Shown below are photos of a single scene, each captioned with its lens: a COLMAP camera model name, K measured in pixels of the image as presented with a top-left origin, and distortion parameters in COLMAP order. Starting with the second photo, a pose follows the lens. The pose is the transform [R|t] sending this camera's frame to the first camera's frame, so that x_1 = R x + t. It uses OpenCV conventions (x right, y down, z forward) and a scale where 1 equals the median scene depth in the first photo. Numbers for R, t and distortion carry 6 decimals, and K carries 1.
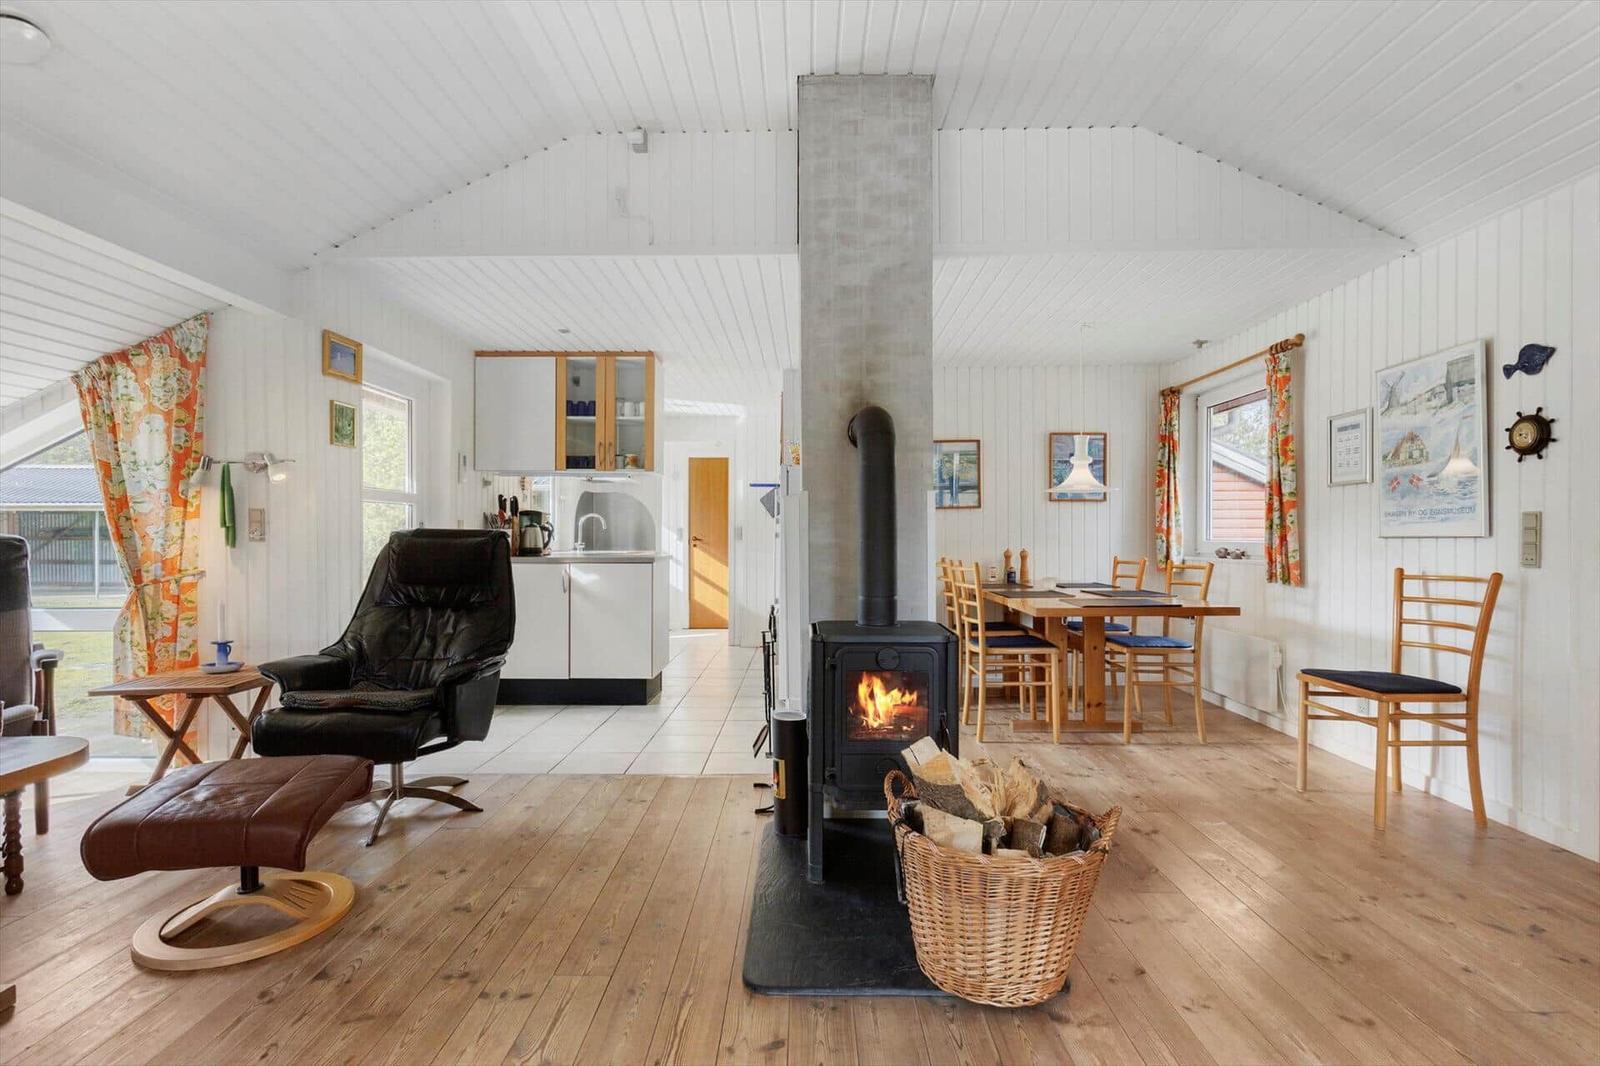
lens RADIAL K [[763.2, 0, 791.6], [0, 763.2, 540.5], [0, 0, 1]] dist [0.003027, 0.001165]
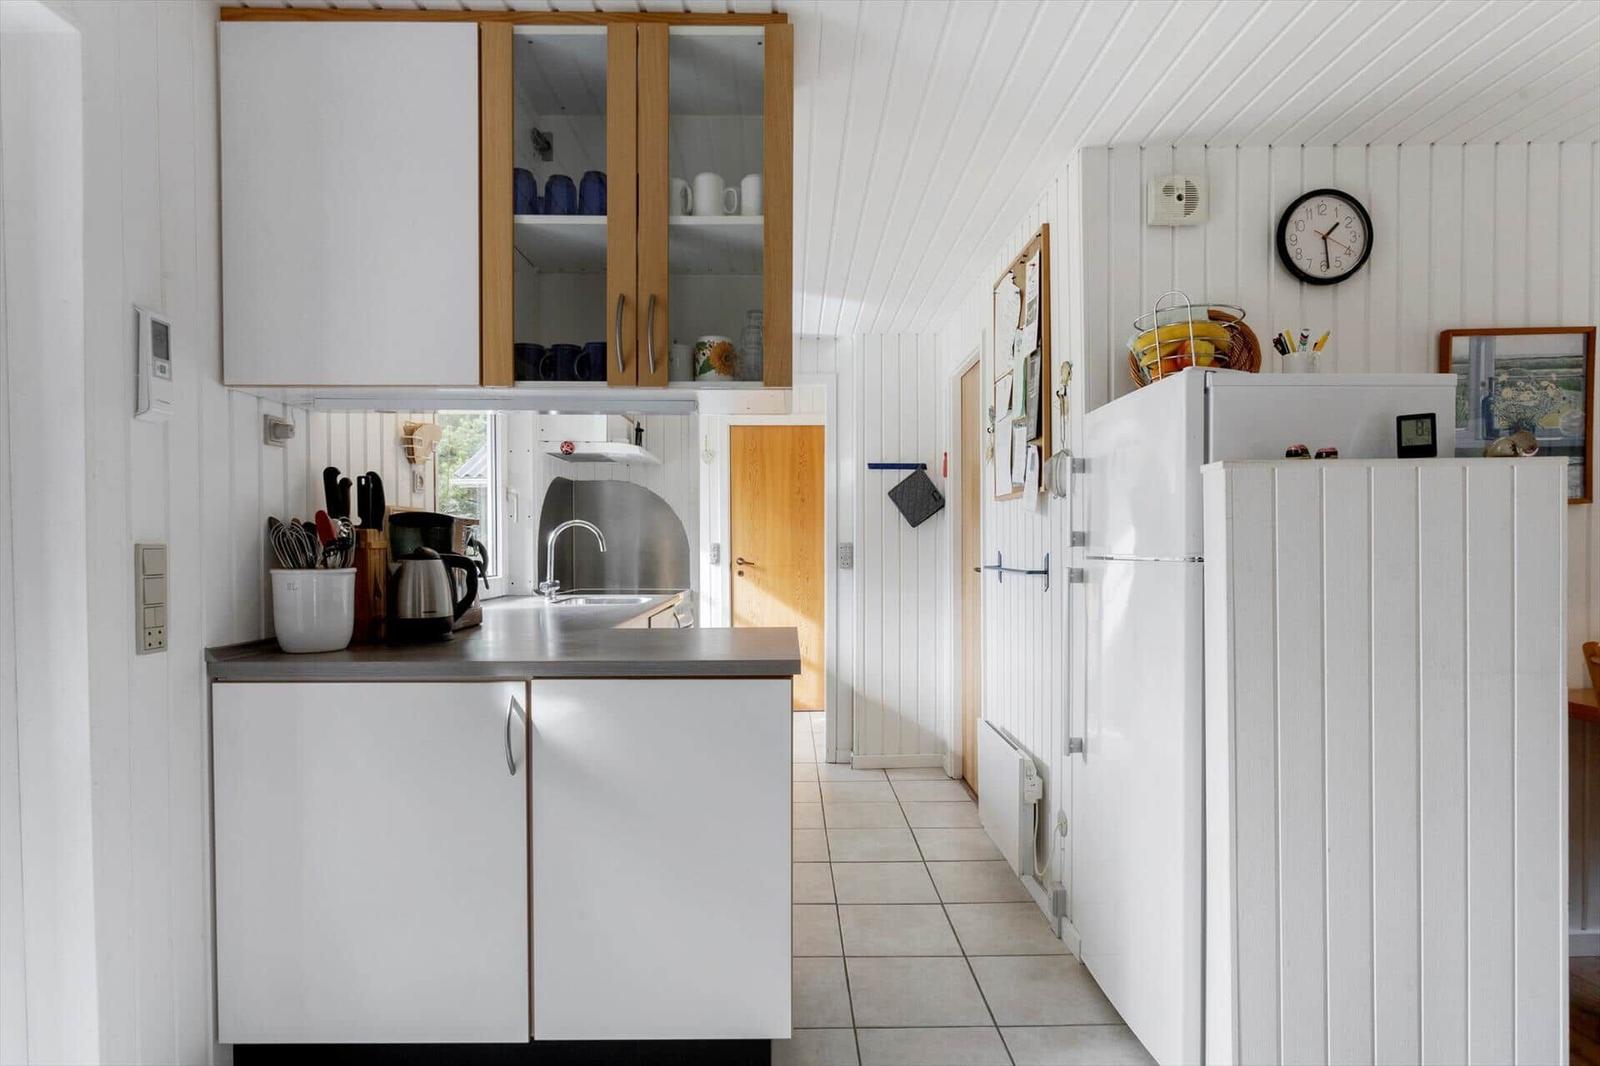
lens RADIAL K [[848.3, 0, 804.5], [0, 848.3, 557.5], [0, 0, 1]] dist [0.002842, 0.000421]
pose [[0.999378, -0.003816, 0.035044, -0.281446], [0.003449, 0.999939, 0.010524, -0.034883], [-0.035082, -0.010396, 0.999330, 0.964049]]
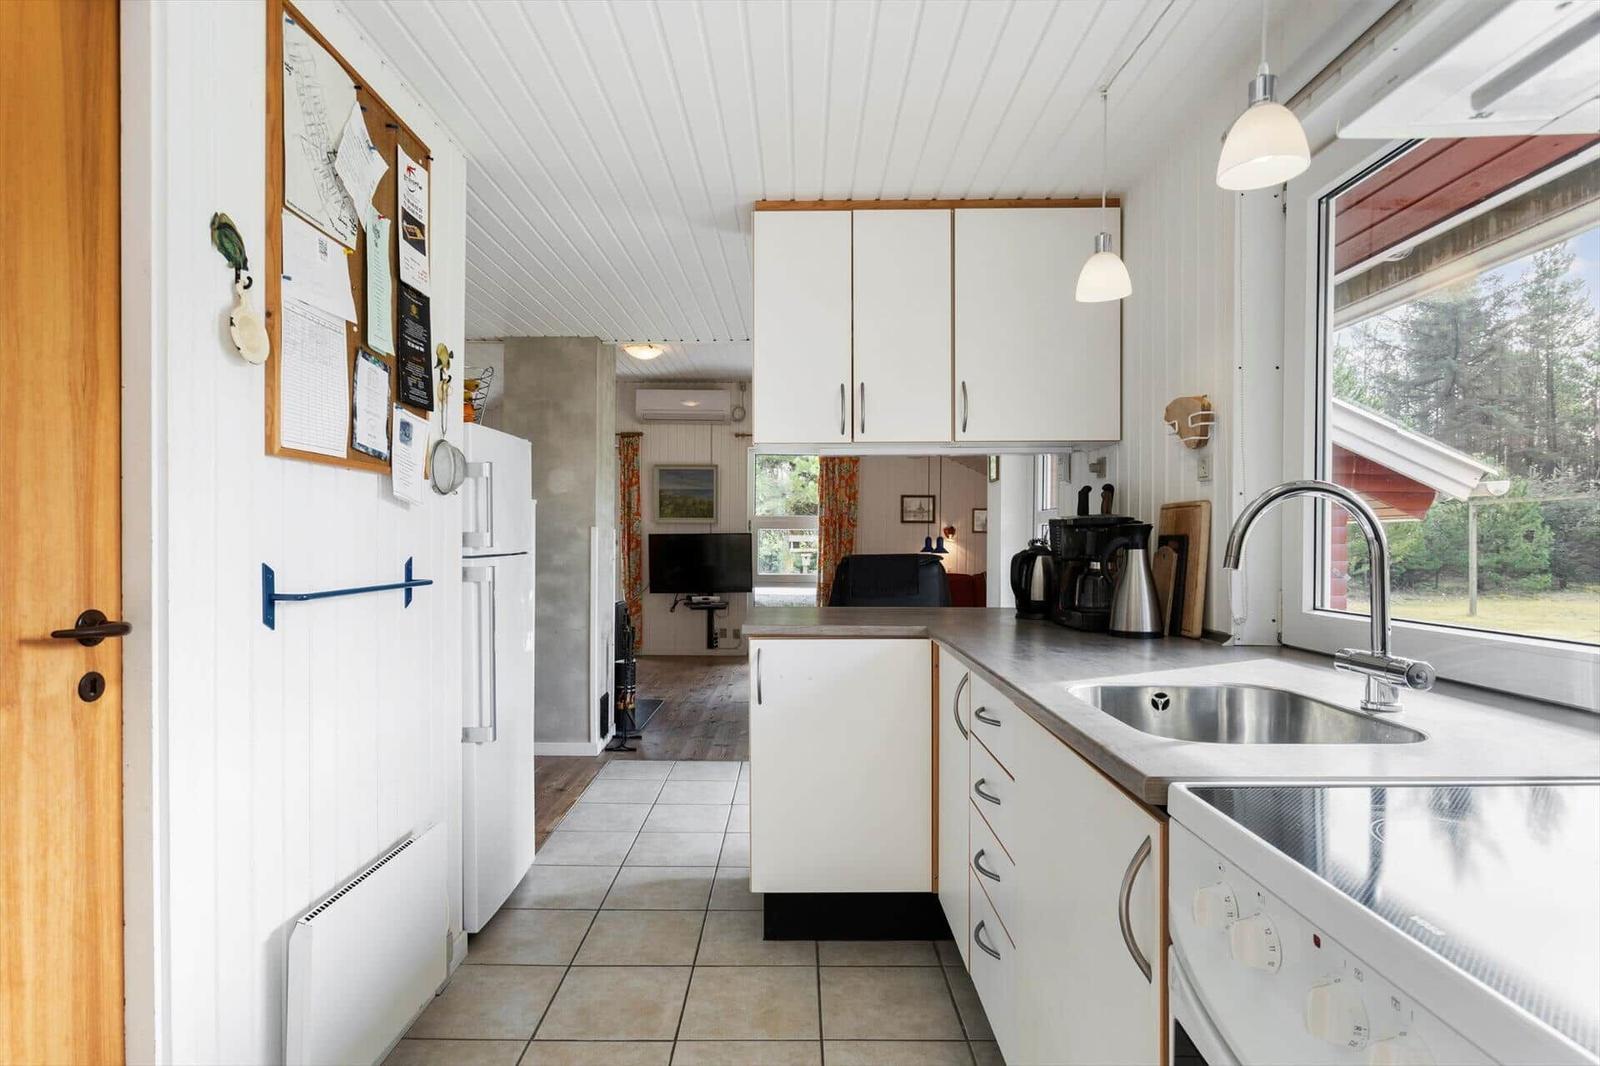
lens RADIAL K [[797.4, 0, 793.1], [0, 797.4, 547.6], [0, 0, 1]] dist [-0.001741, -0.000566]
pose [[-0.999921, -0.002479, -0.012293, -0.296785], [-0.002675, 0.999870, 0.015921, -0.046575], [0.012252, 0.015953, -0.999798, 2.279984]]
